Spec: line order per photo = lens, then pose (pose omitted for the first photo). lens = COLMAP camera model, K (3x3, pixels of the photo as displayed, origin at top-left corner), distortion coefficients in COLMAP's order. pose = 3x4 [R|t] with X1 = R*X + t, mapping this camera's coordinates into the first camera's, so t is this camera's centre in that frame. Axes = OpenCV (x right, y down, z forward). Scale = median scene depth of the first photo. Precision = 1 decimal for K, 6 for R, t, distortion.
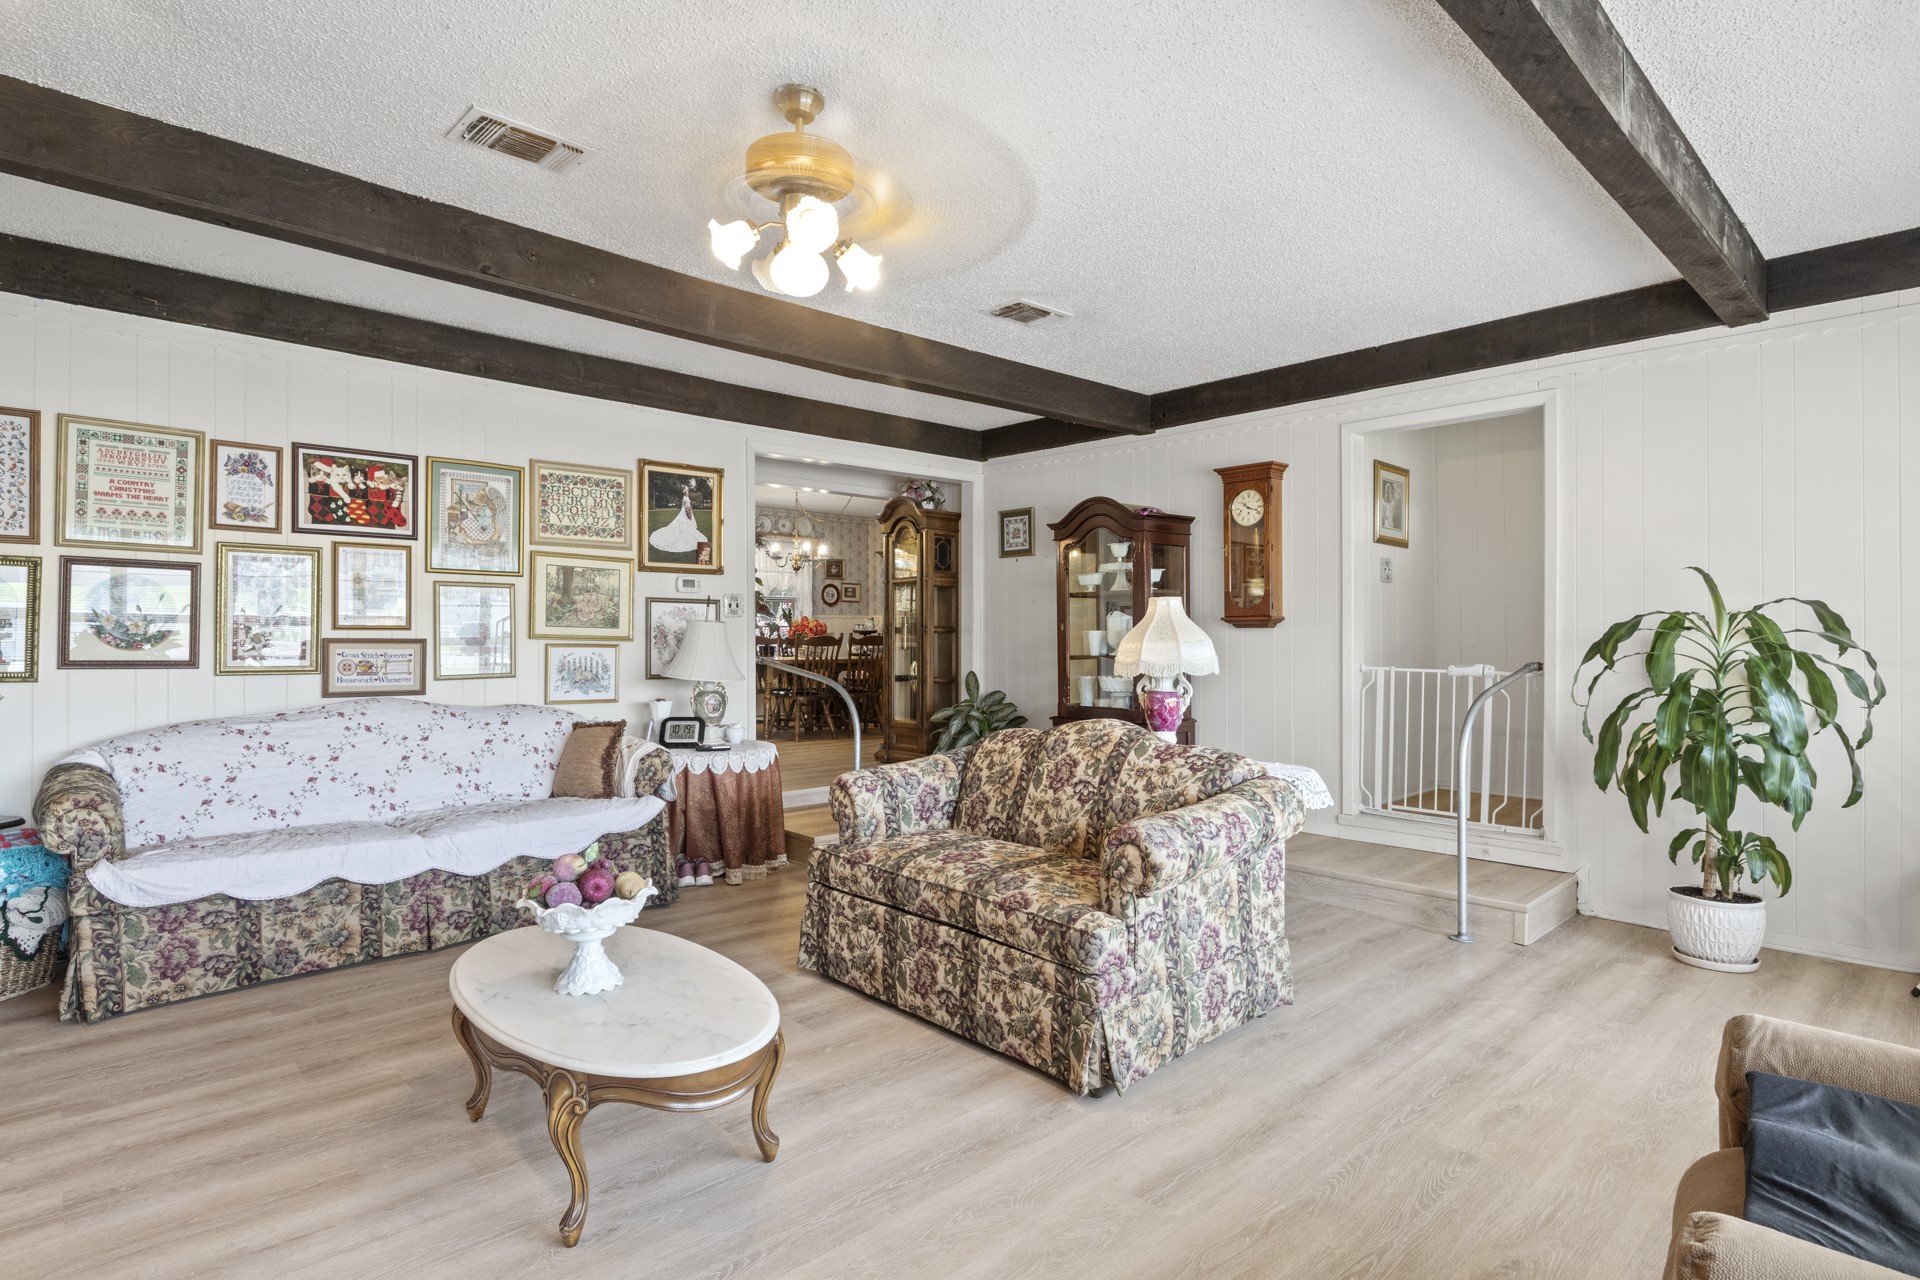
lens RADIAL K [[985.5, 0, 960.0], [0, 985.5, 640.0], [0, 0, 1]] dist [-0.001713, -0.000375]
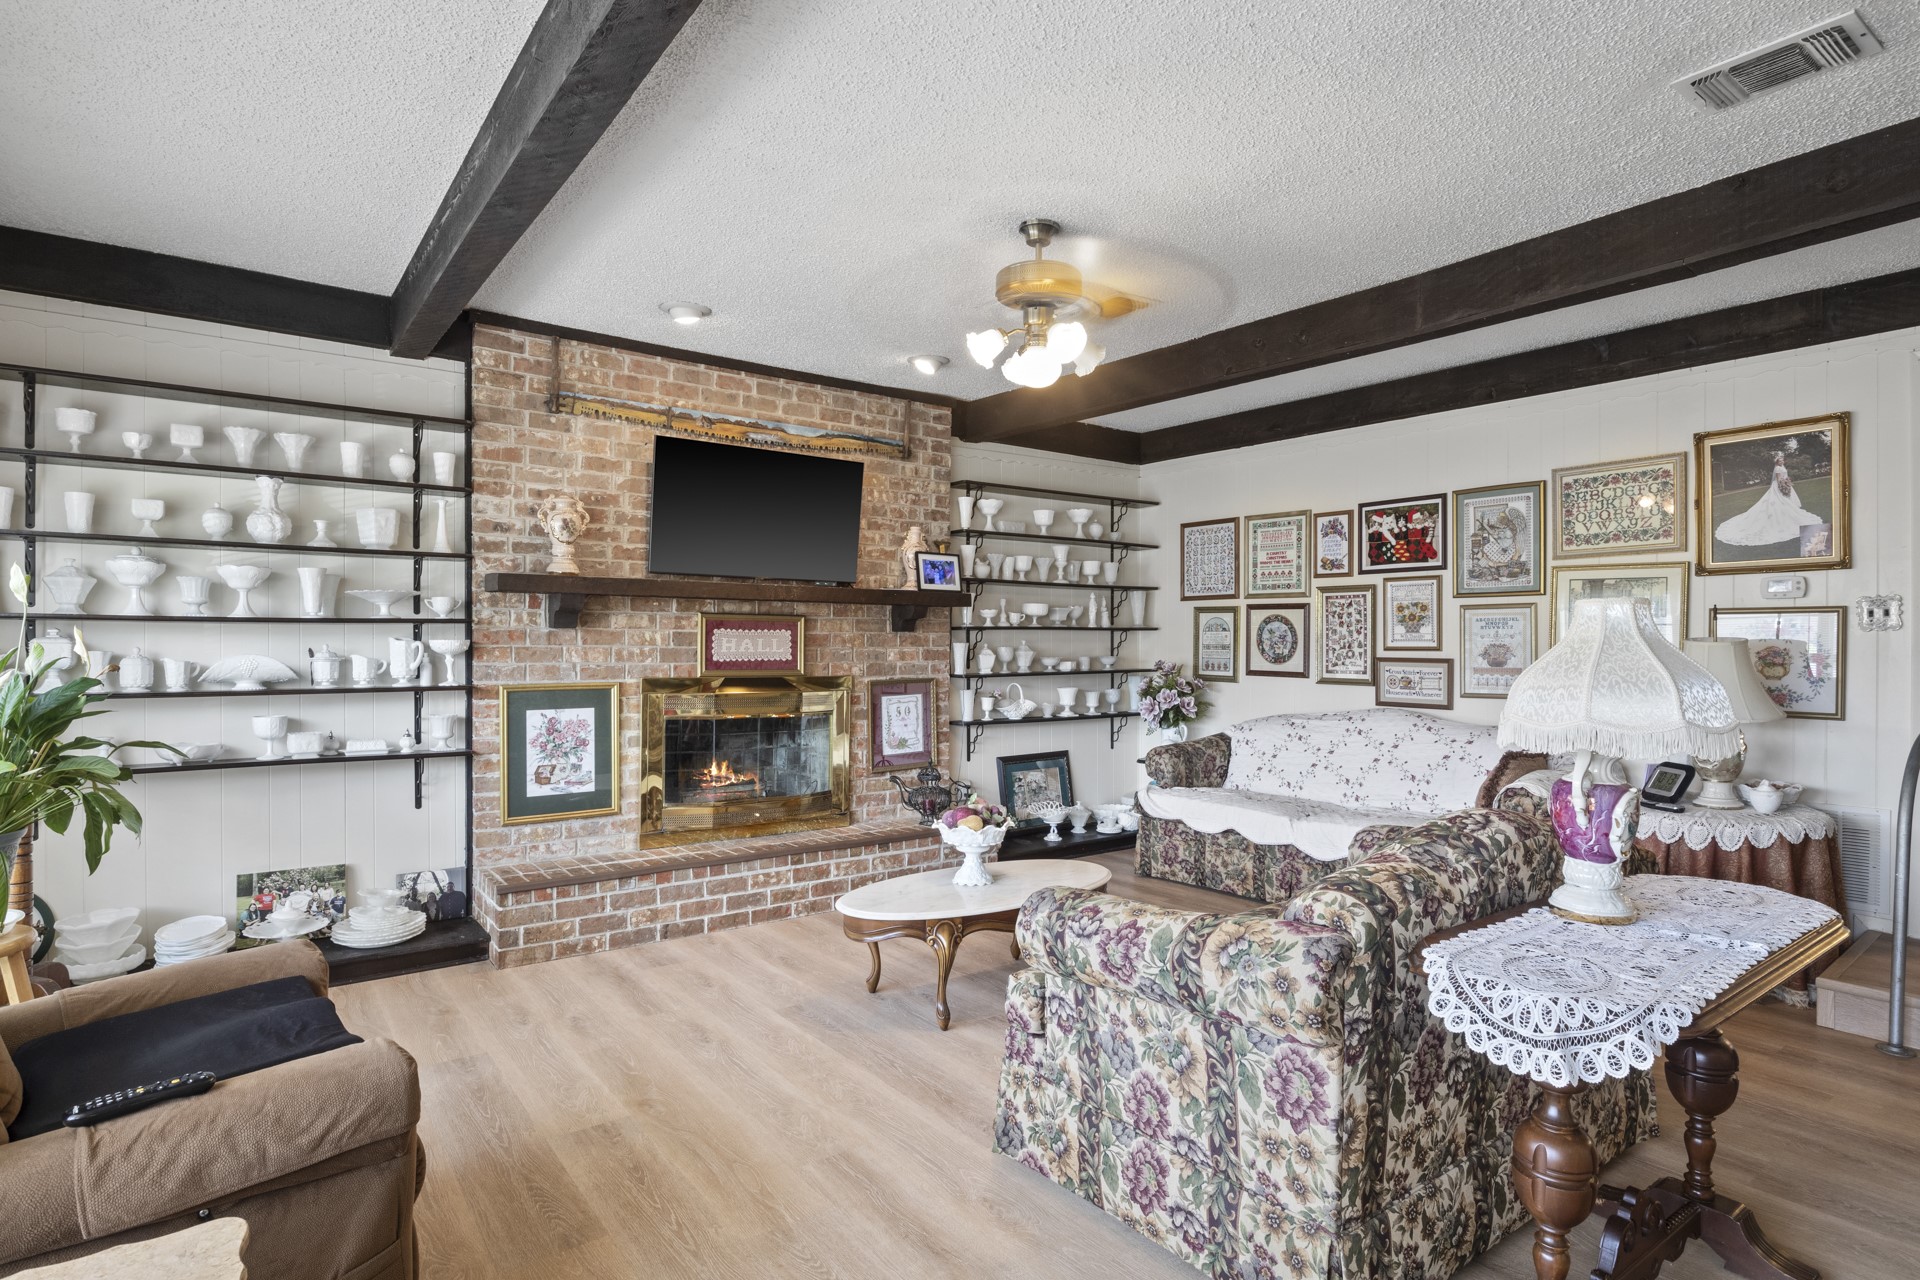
lens RADIAL K [[1013.1, 0, 988.0], [0, 1013.1, 648.5], [0, 0, 1]] dist [-0.003650, -0.000384]
pose [[-0.101139, 0.003384, -0.994867, 0.662031], [-0.003768, 0.999986, 0.003784, -0.015881], [0.994865, 0.004131, -0.101125, 0.636730]]
